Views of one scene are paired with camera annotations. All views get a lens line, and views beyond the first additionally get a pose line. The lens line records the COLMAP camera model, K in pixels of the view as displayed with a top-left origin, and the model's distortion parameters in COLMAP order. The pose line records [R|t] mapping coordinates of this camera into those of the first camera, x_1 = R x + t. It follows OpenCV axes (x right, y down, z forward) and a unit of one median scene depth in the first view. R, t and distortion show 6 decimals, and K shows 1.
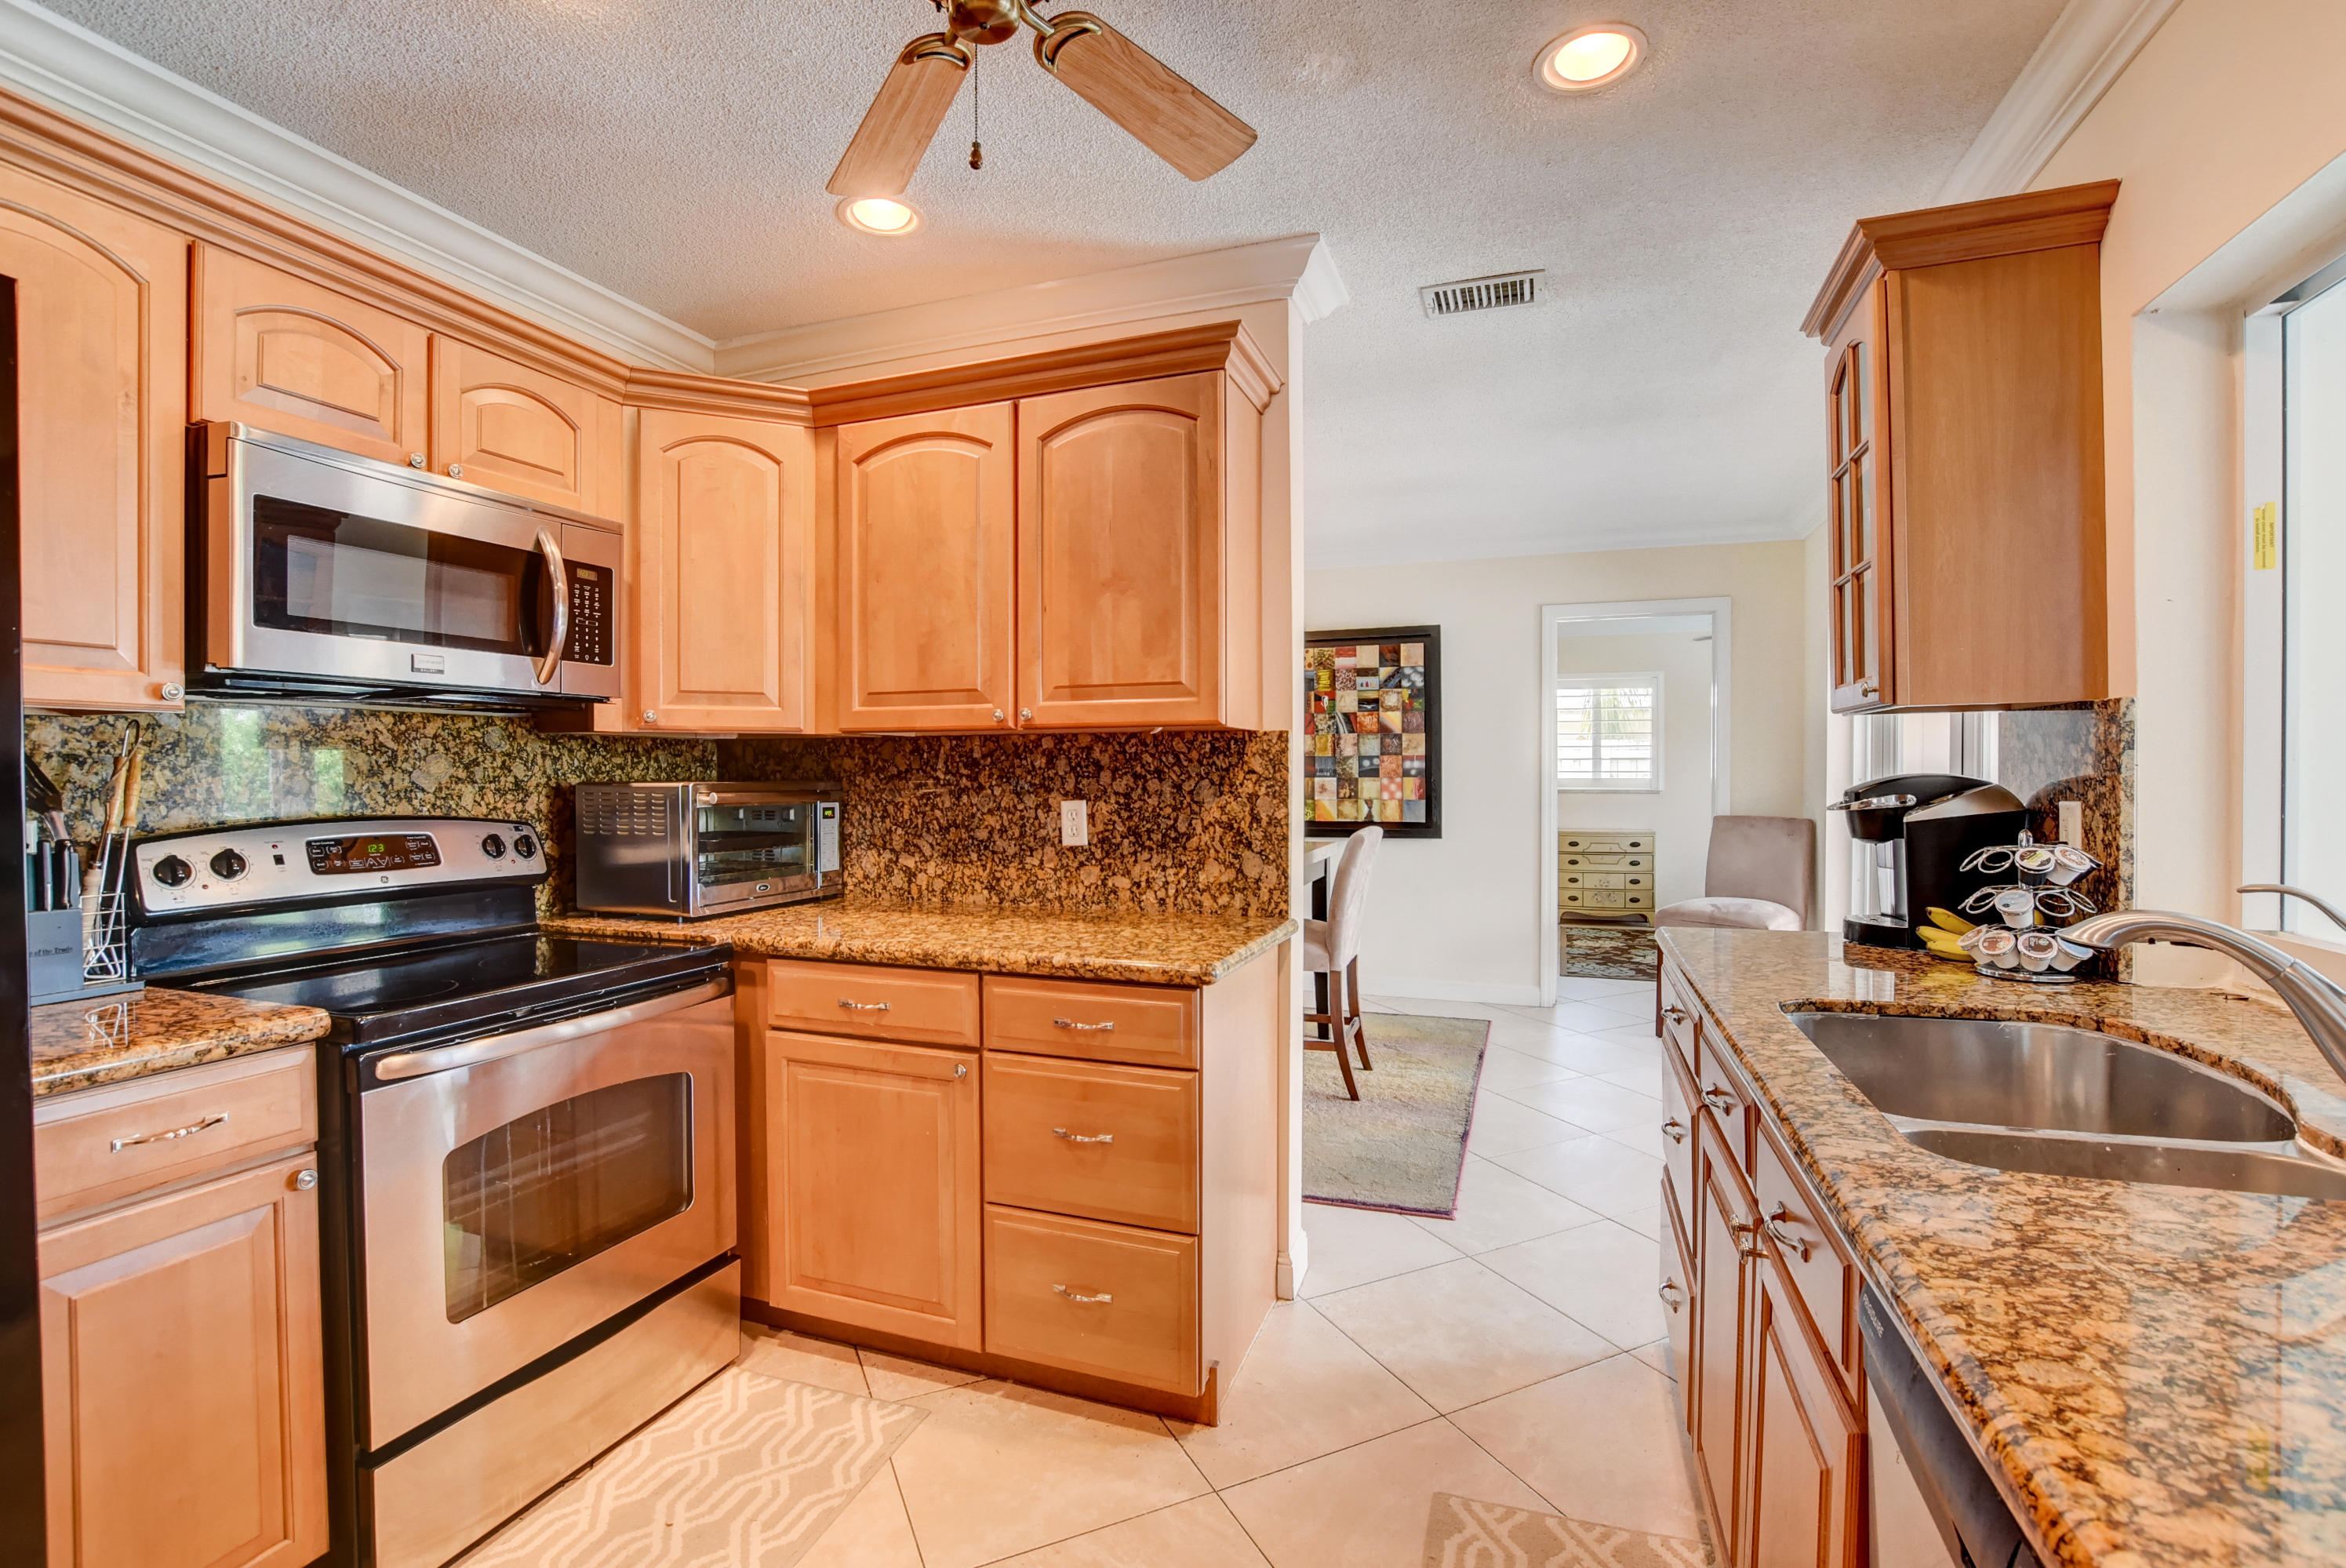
lens RADIAL K [[1041.2, 0, 1163.6], [0, 1041.2, 783.7], [0, 0, 1]] dist [-0.033712, 0.005719]
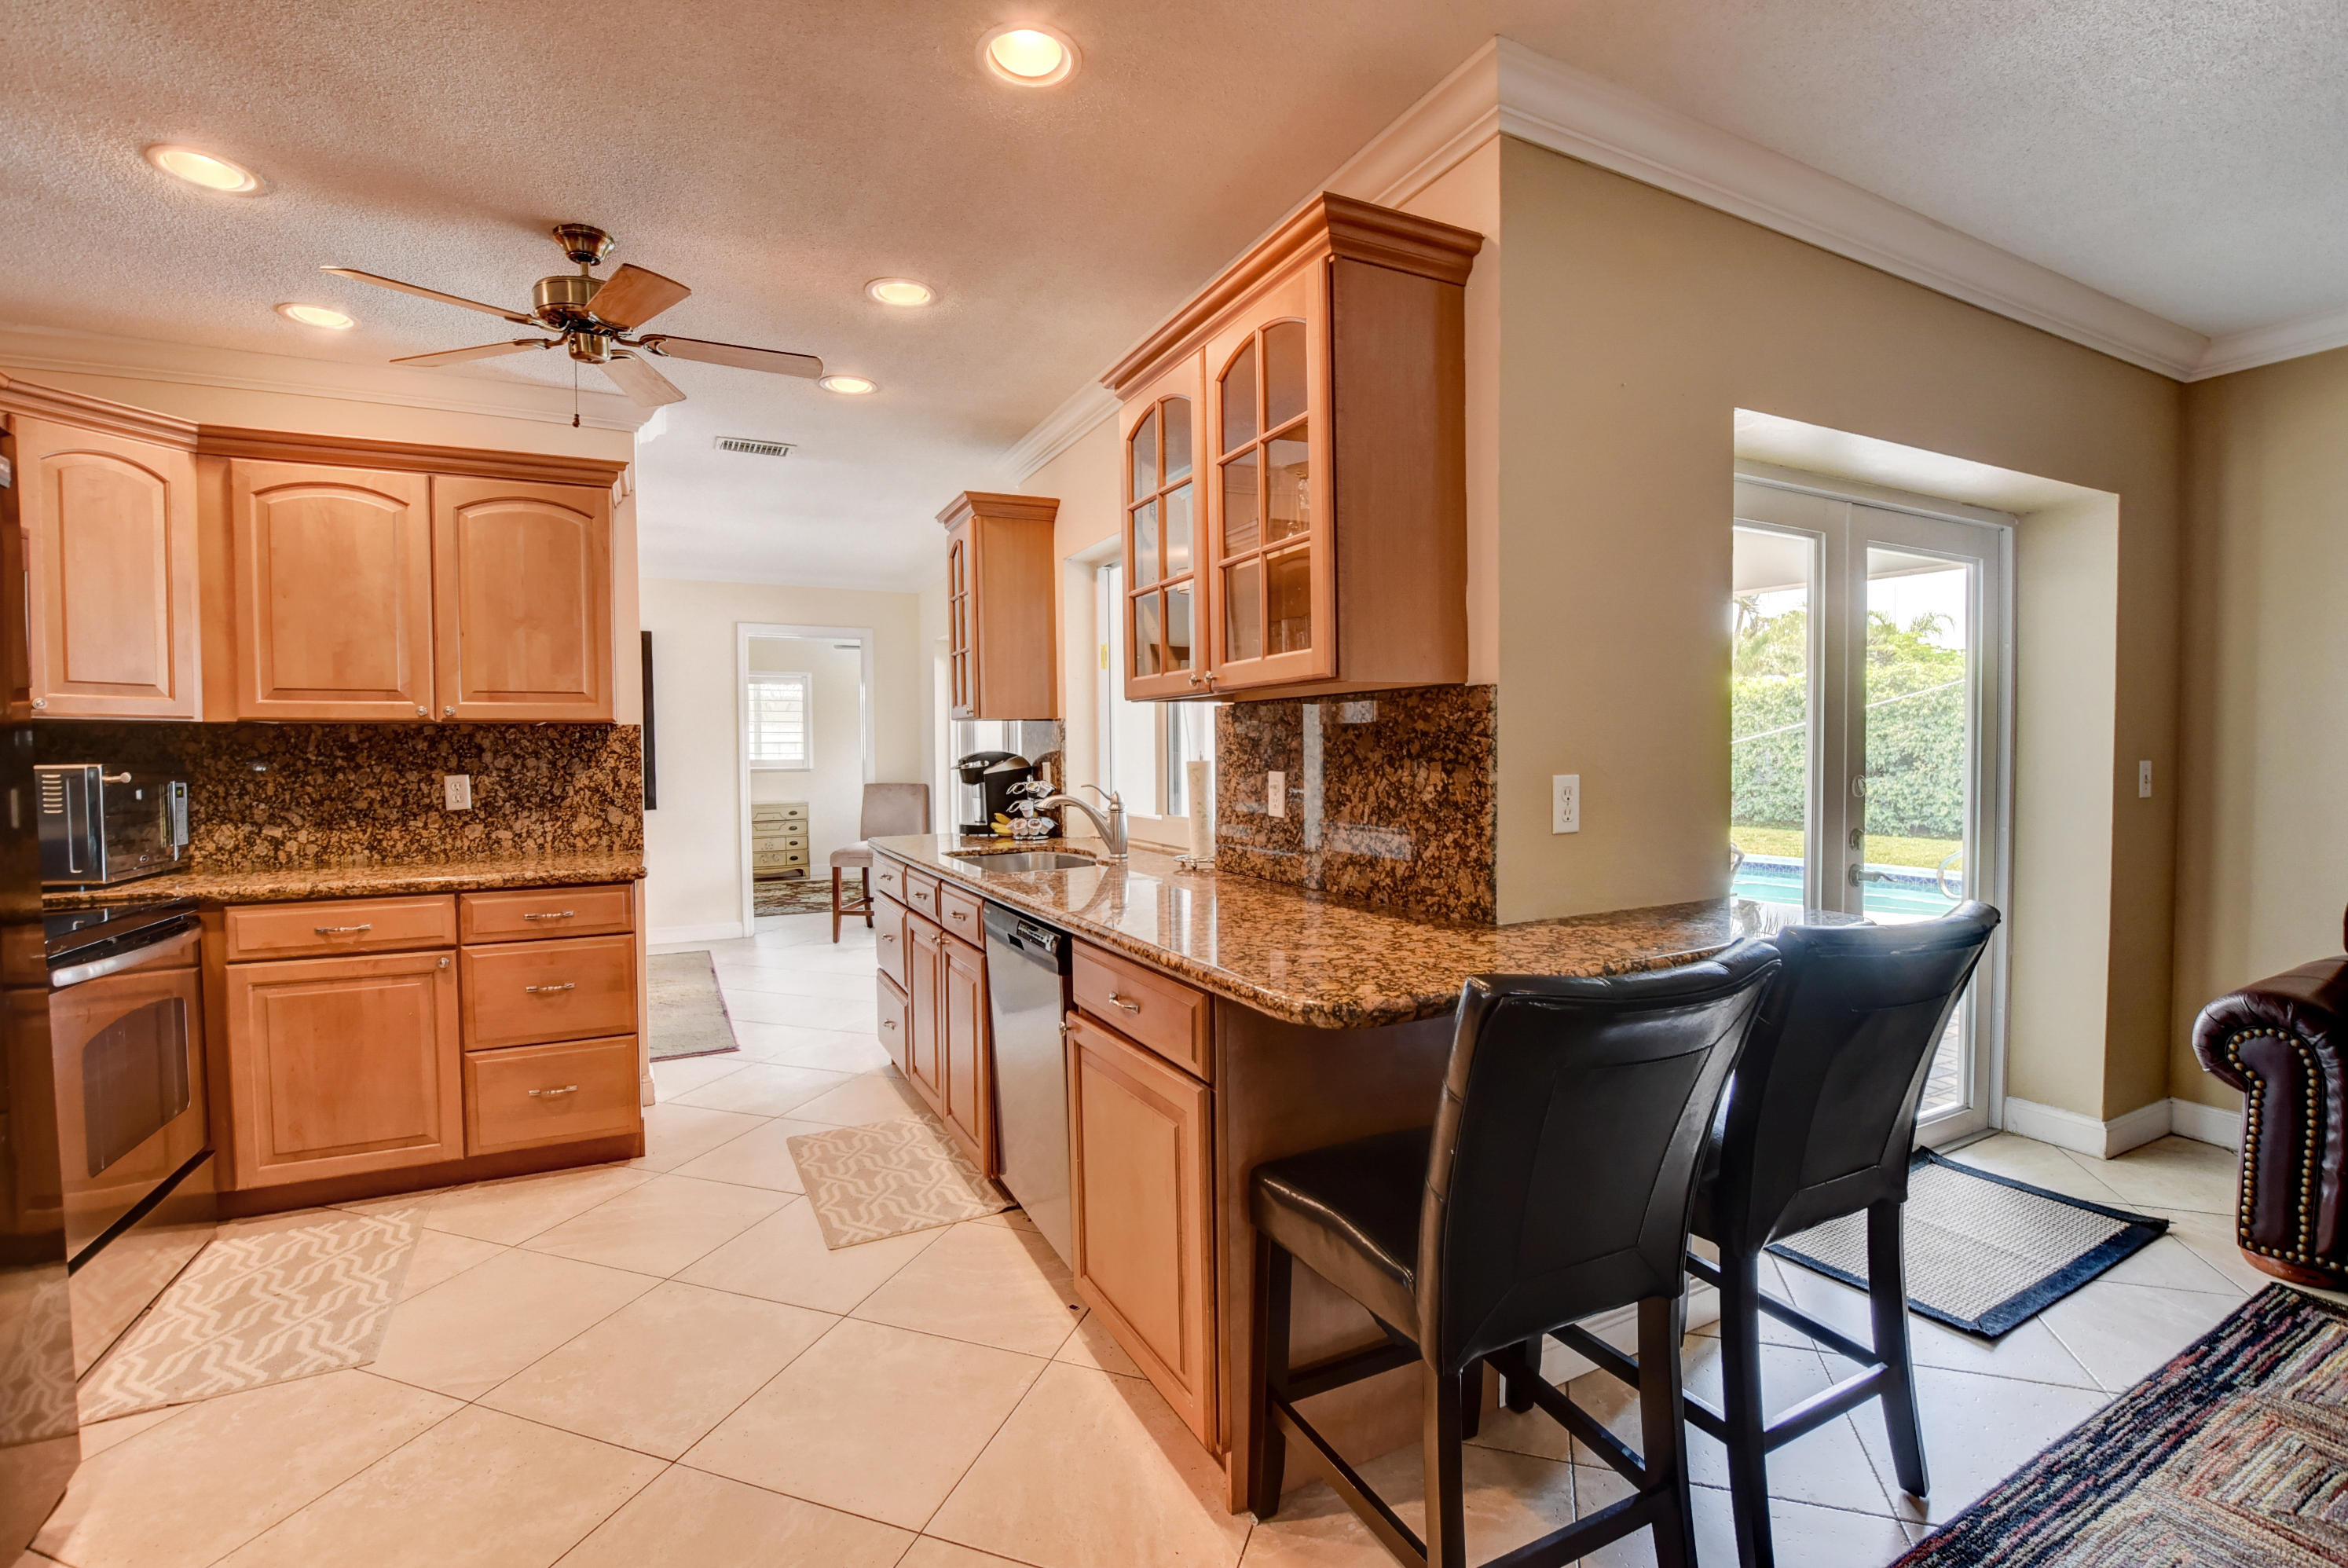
lens RADIAL K [[1042.1, 0, 1171.9], [0, 1042.1, 787.9], [0, 0, 1]] dist [-0.033712, 0.005719]
pose [[0.685813, -0.028781, 0.727208, -0.433335], [0.014562, 0.999560, 0.025827, 0.012665], [-0.727632, -0.007123, 0.685931, -0.569366]]
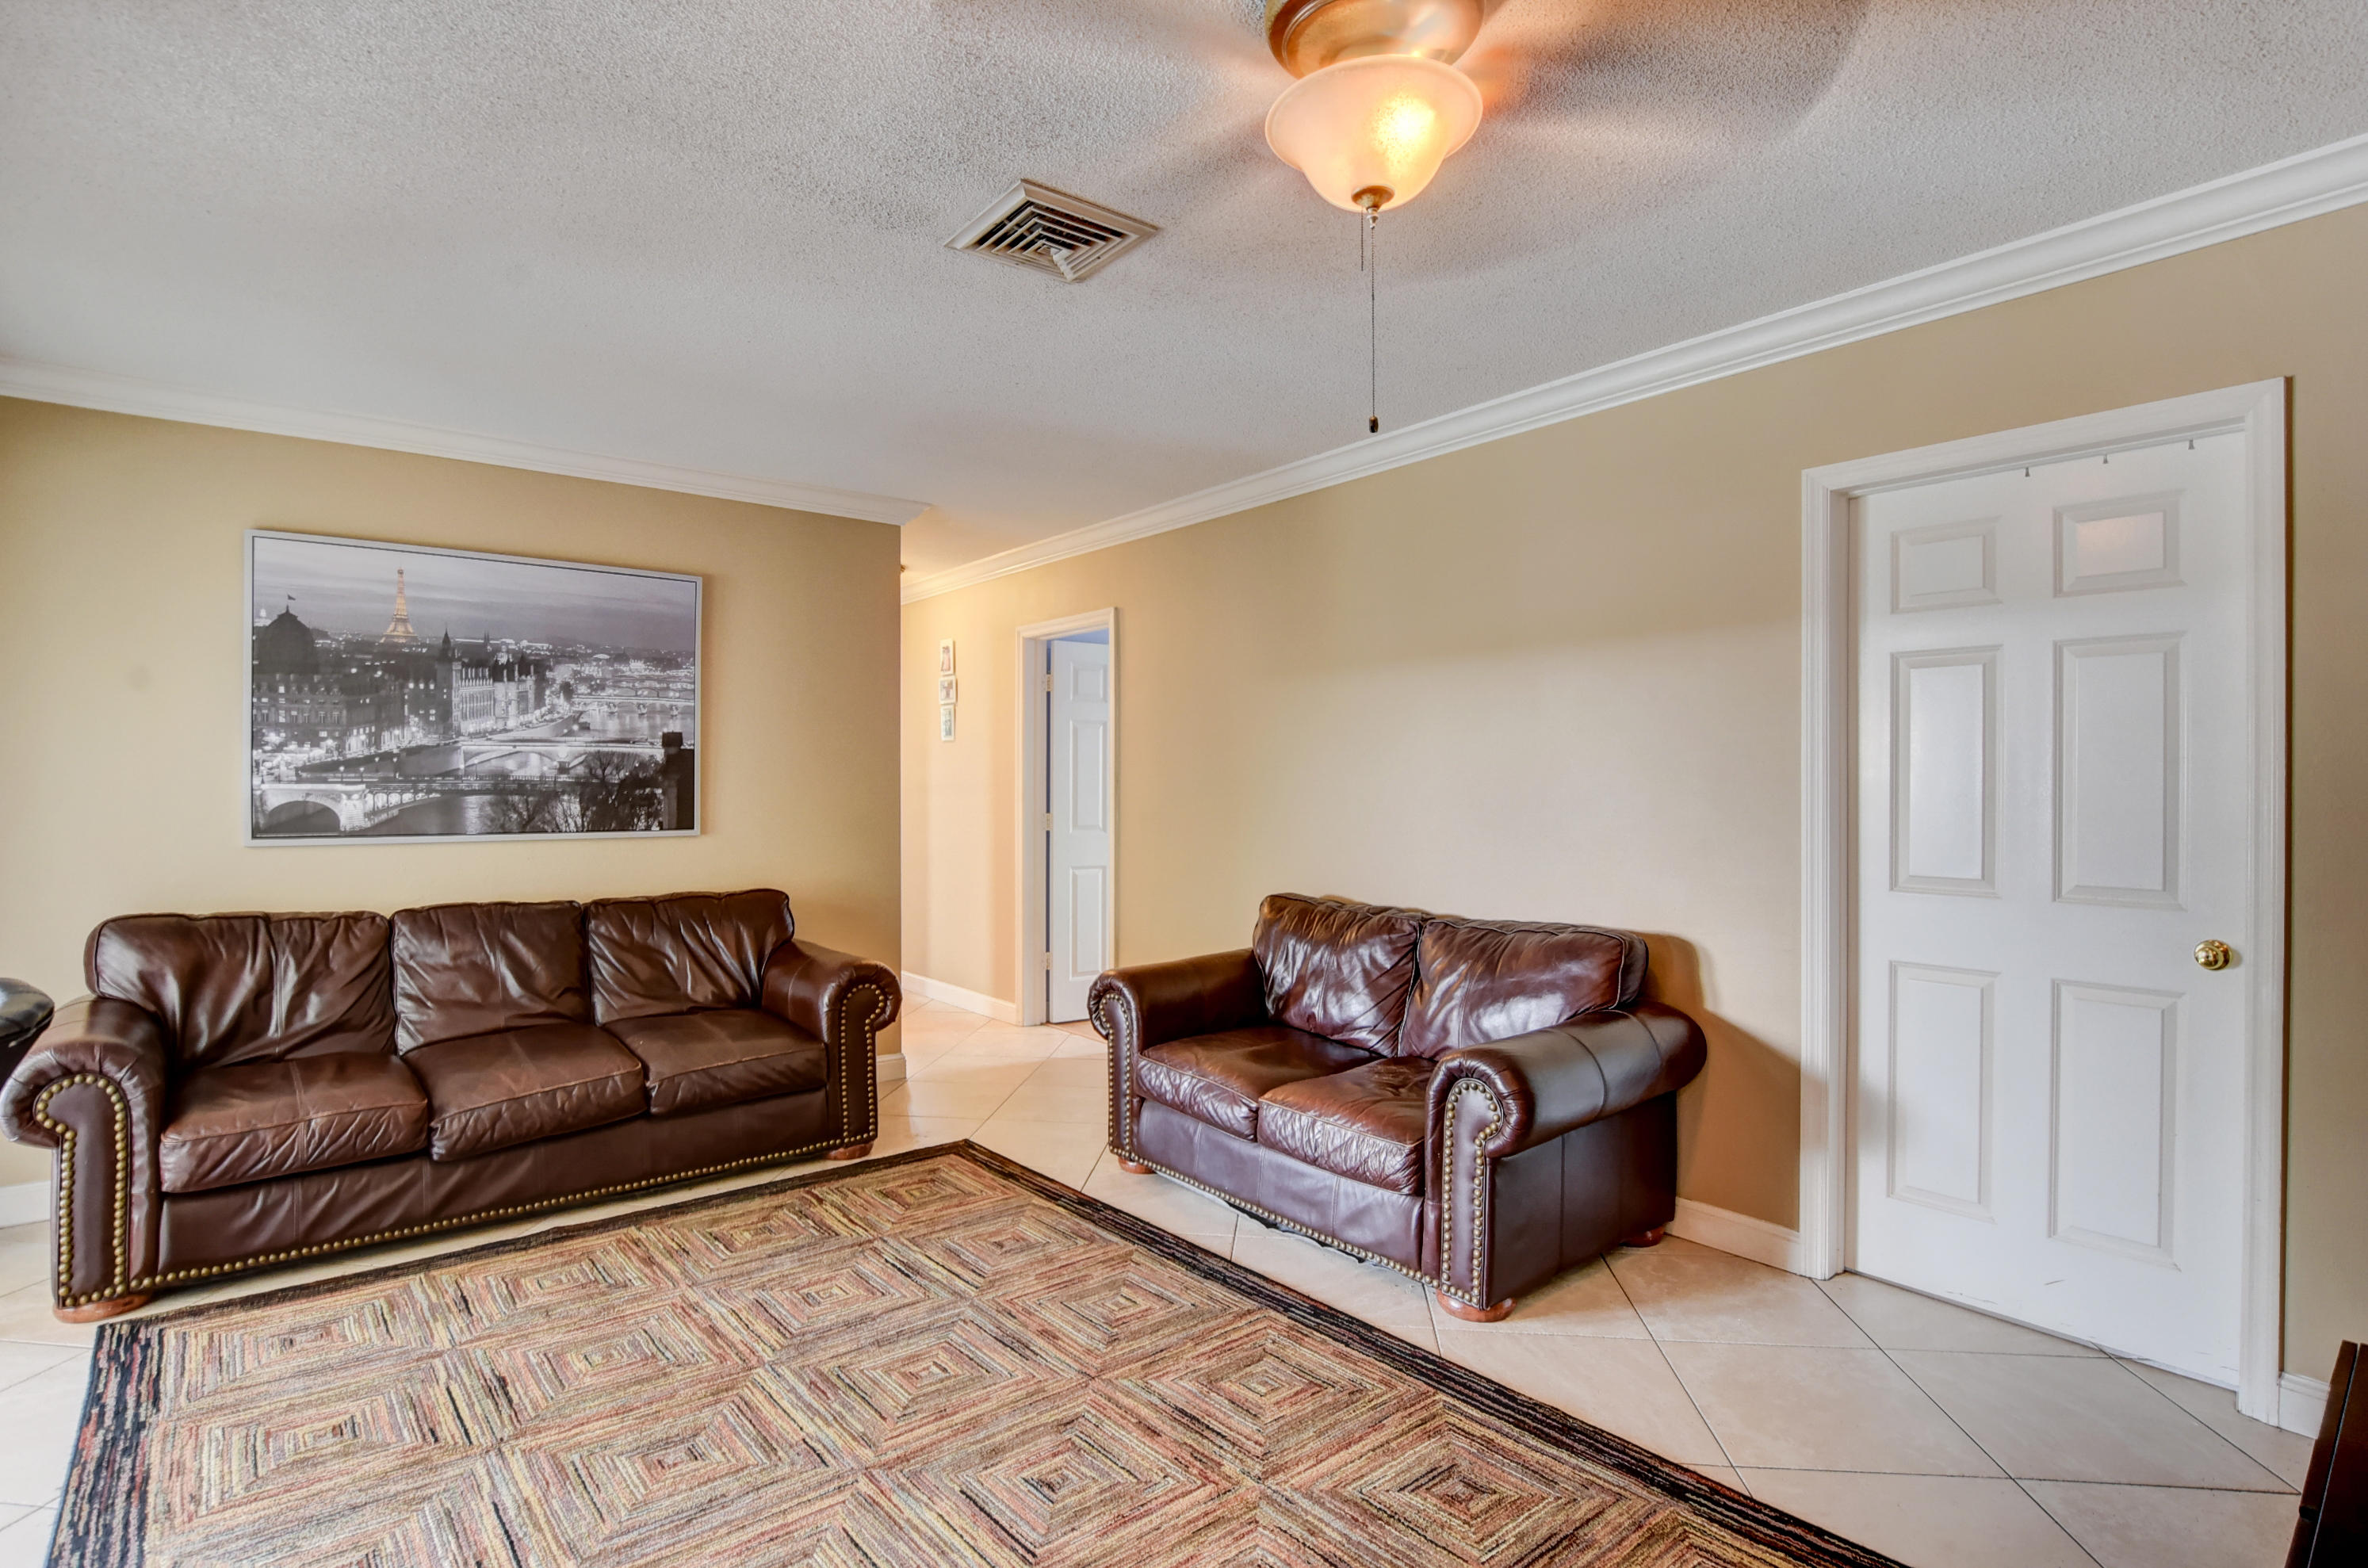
lens RADIAL K [[1150.6, 0, 1176.3], [0, 1150.6, 783.6], [0, 0, 1]] dist [-0.024600, 0.003706]
pose [[-0.855533, 0.002796, 0.517742, -0.474424], [0.008252, 0.999932, 0.008237, 0.003168], [-0.517683, 0.011320, -0.855497, -0.306336]]
